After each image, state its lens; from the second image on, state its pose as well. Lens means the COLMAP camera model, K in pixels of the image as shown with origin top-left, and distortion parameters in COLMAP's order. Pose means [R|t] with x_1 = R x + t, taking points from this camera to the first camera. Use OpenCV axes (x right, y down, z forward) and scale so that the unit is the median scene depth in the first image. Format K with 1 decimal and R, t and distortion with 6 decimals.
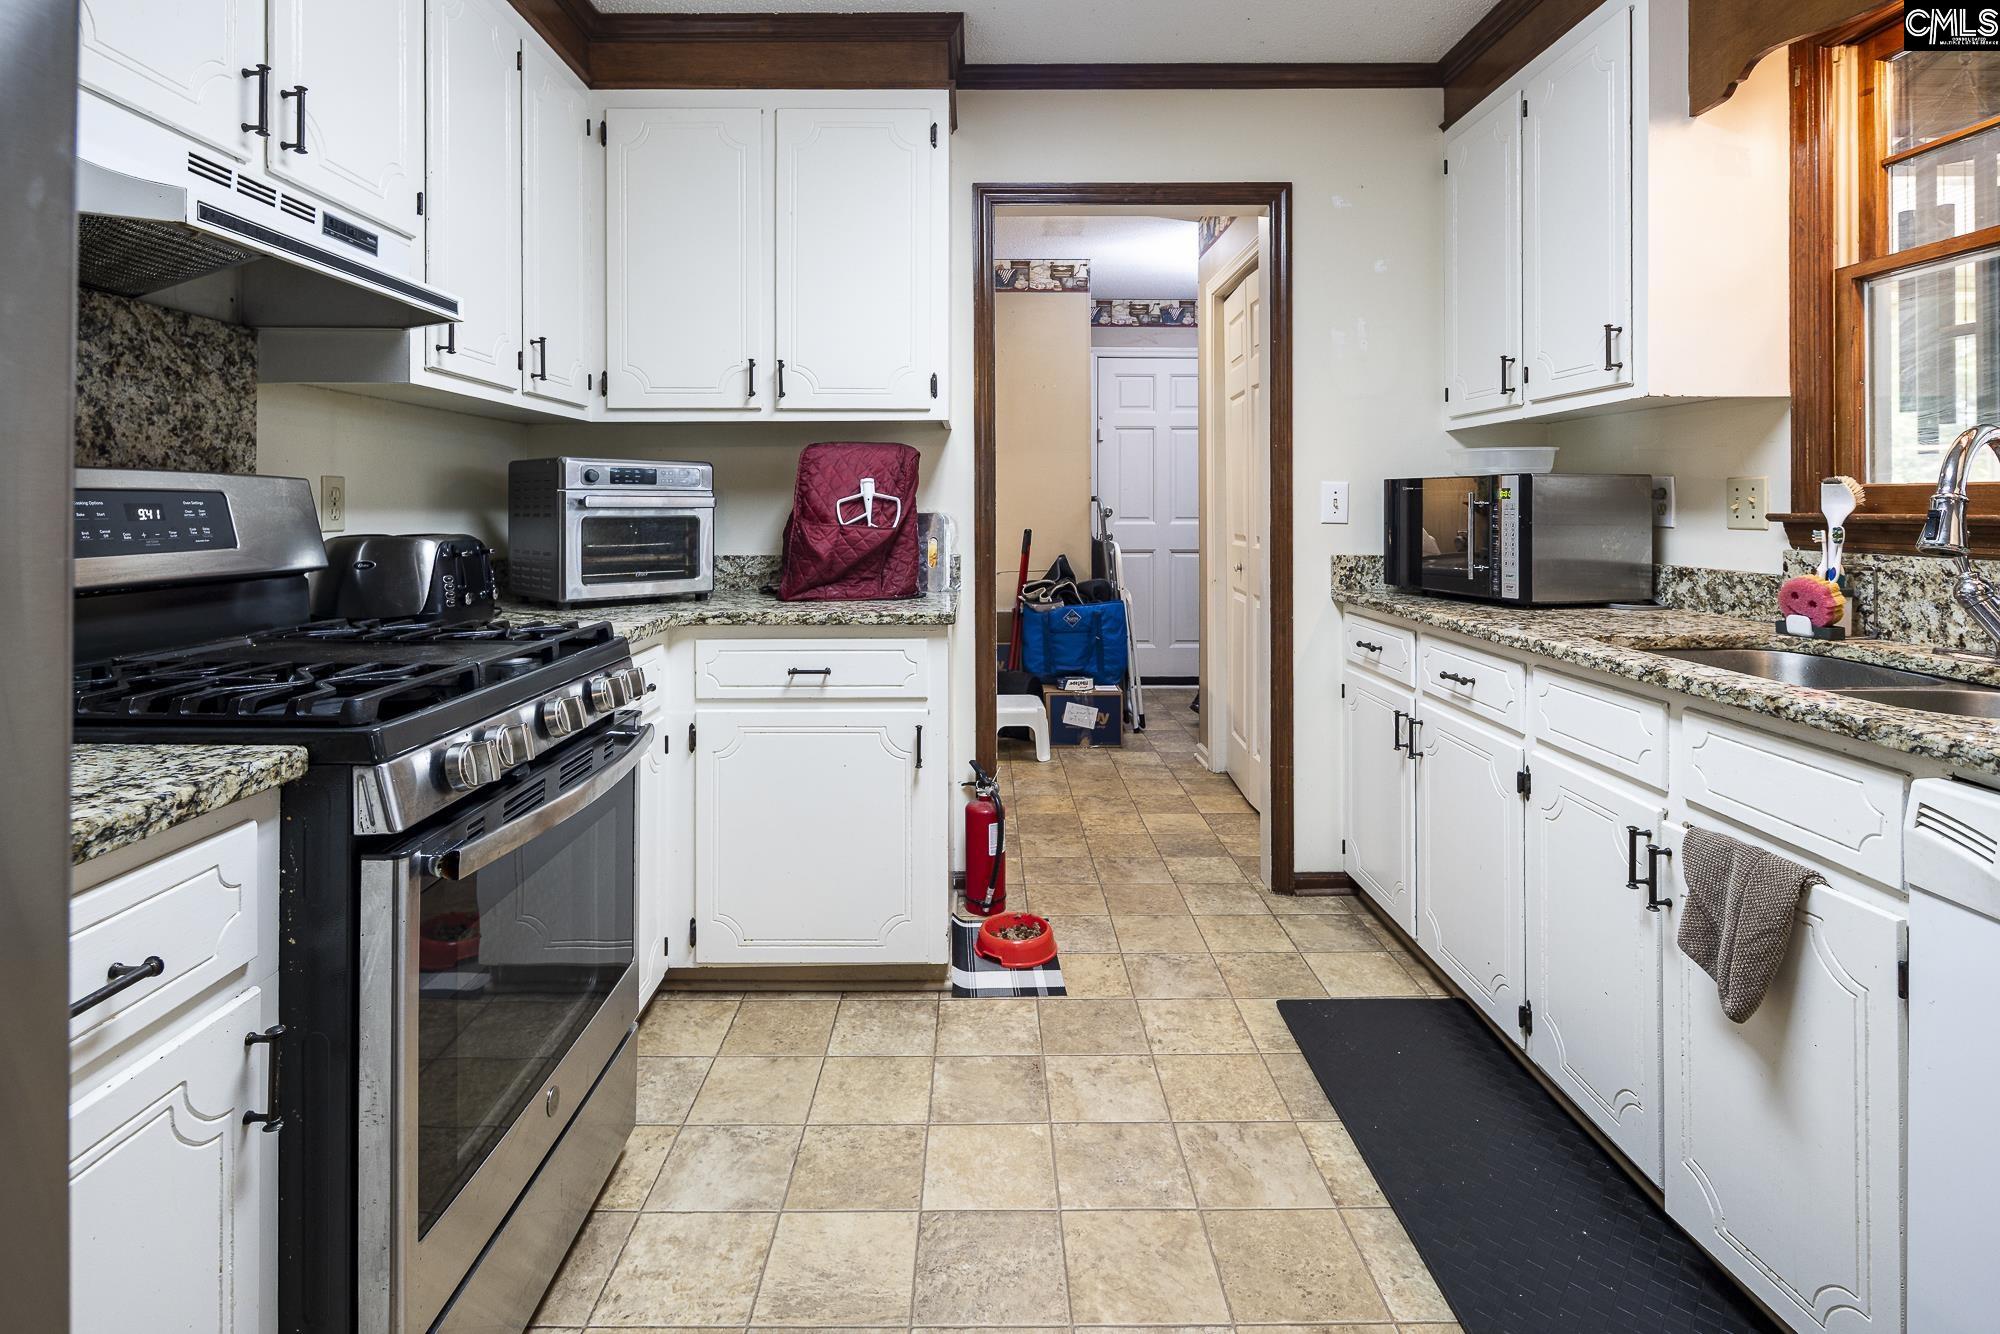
lens RADIAL K [[972.8, 0, 996.5], [0, 972.8, 504.6], [0, 0, 1]] dist [0.002689, -0.004509]
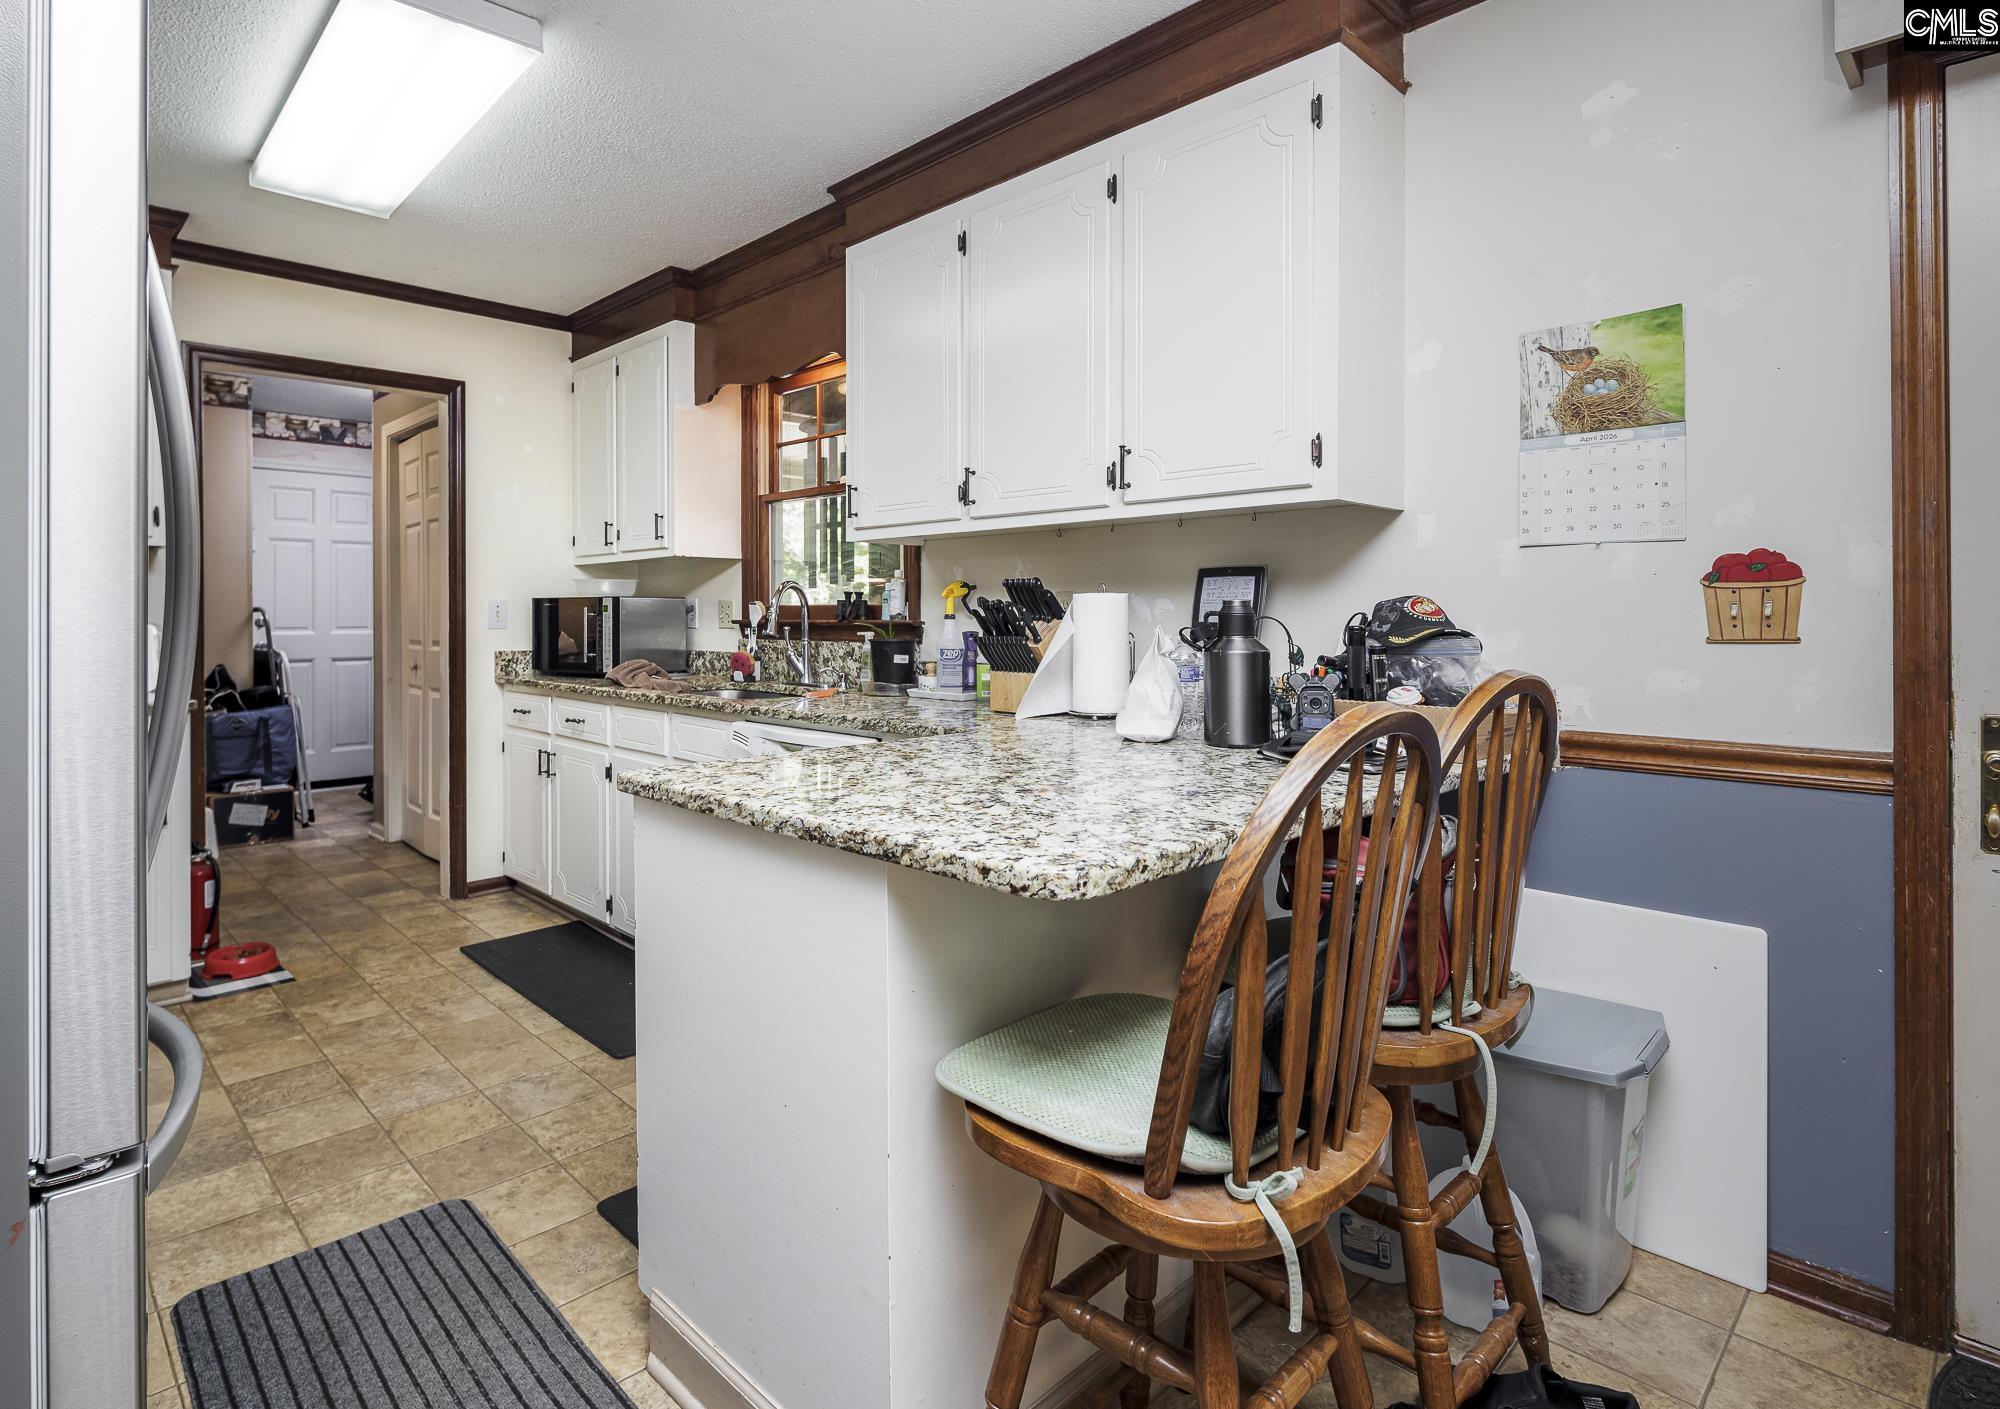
lens RADIAL K [[1010.9, 0, 916.2], [0, 1010.9, 612.6], [0, 0, 1]] dist [0.001585, -0.005214]
pose [[0.740293, 0.000073, 0.672285, -0.265482], [0.000761, 0.999999, -0.000947, -0.003251], [-0.672284, 0.001213, 0.740292, -0.696430]]
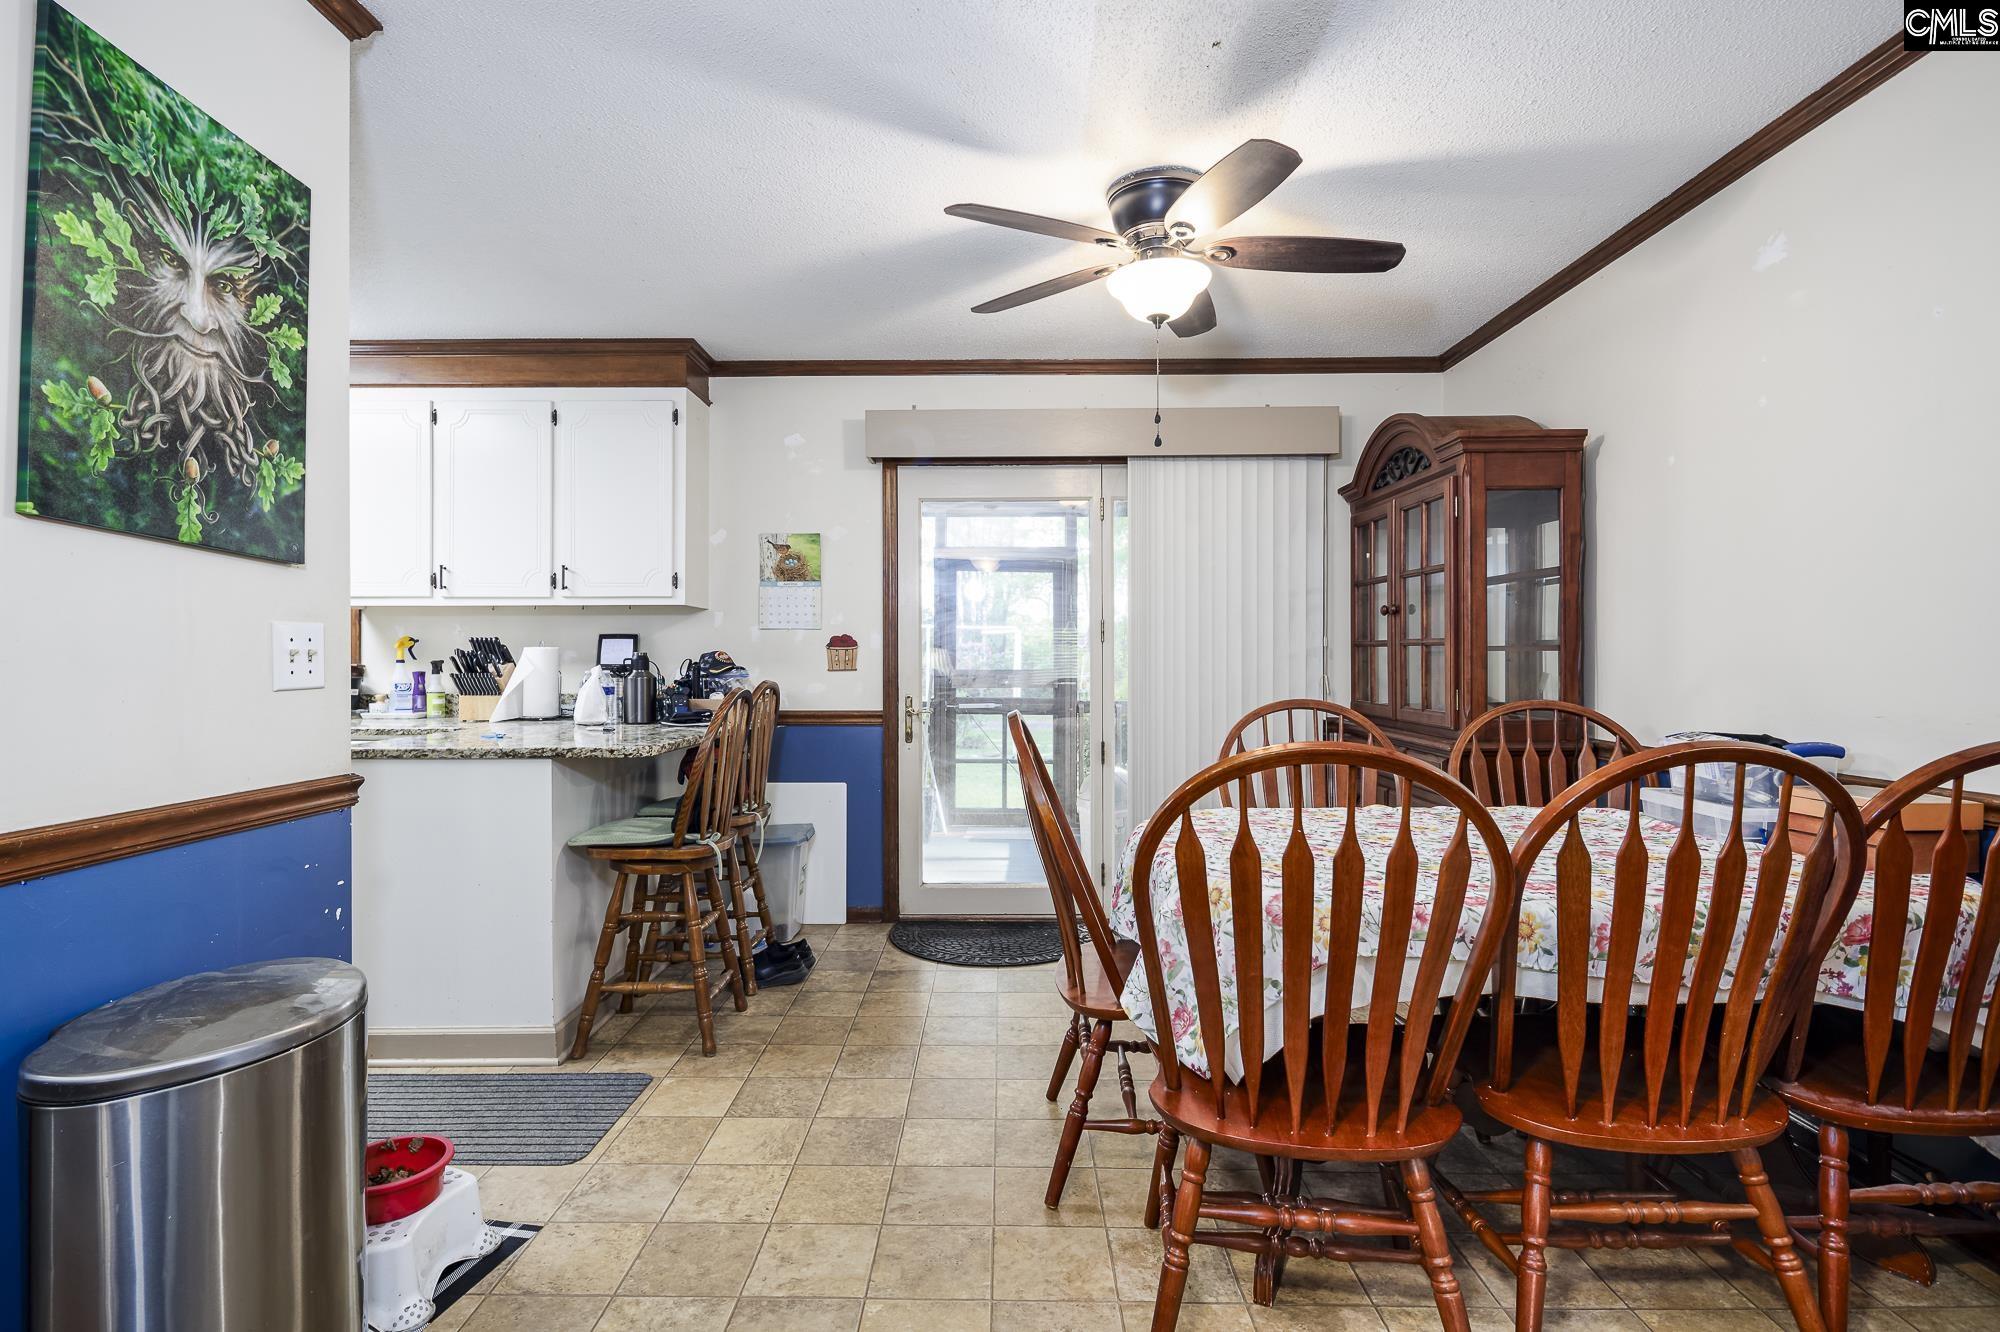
lens RADIAL K [[972.8, 0, 1010.4], [0, 972.8, 668.0], [0, 0, 1]] dist [0.002689, -0.004509]
pose [[-0.002895, -0.007349, 0.999969, -1.265694], [-0.000795, 0.999973, 0.007347, 0.000157], [-0.999995, -0.000773, -0.002901, -0.896458]]
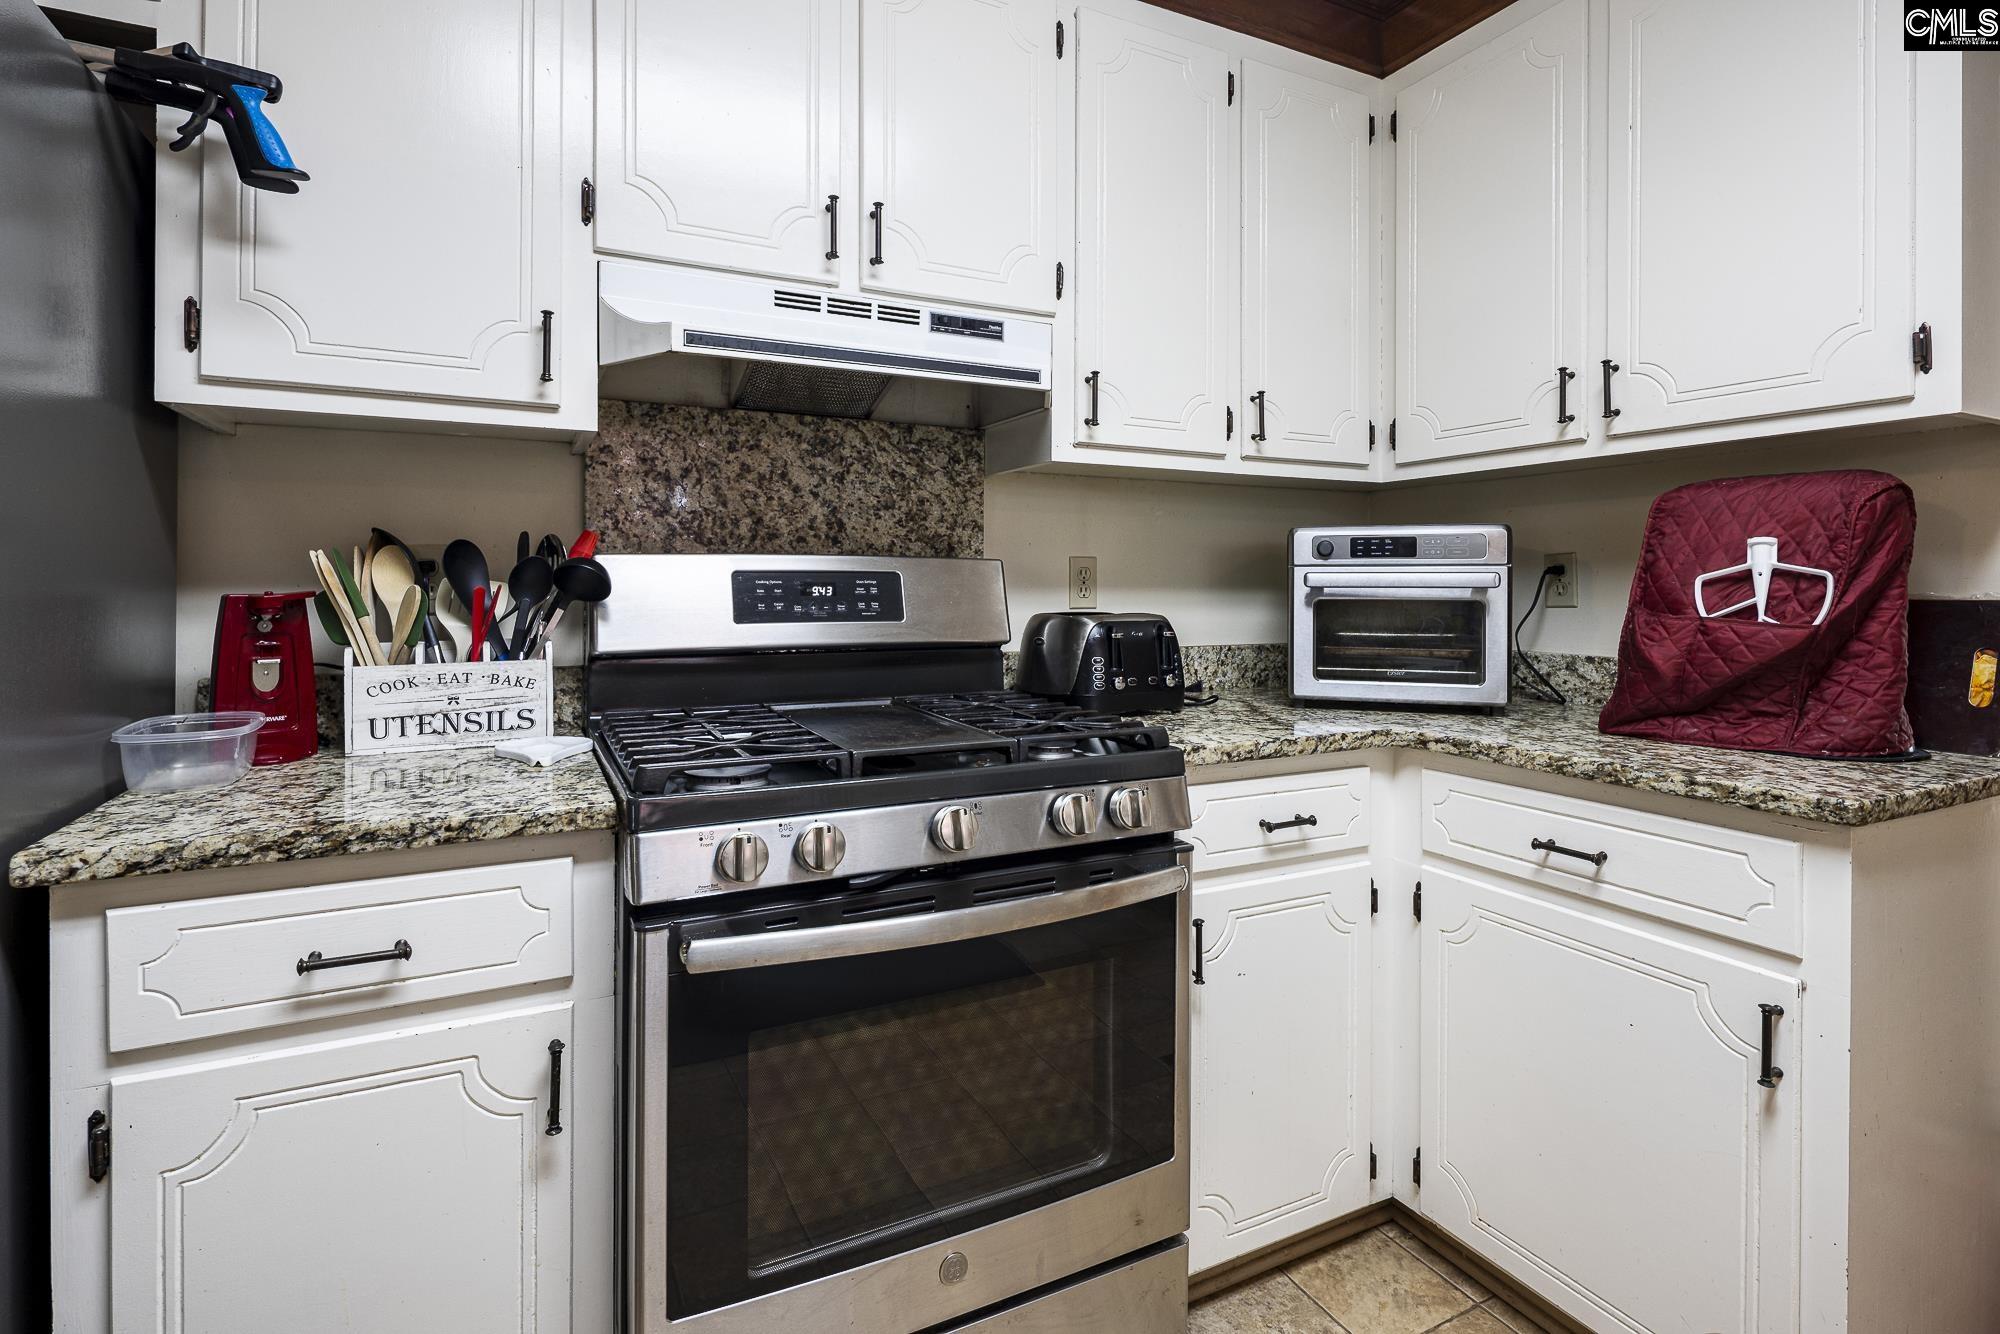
lens RADIAL K [[972.8, 0, 1035.6], [0, 972.8, 585.4], [0, 0, 1]] dist [0.002689, -0.004509]
pose [[0.439935, 0.001746, -0.898028, 0.249616], [0.000041, 0.999998, 0.001964, 0.000237], [0.898029, -0.000901, 0.439935, 0.479826]]
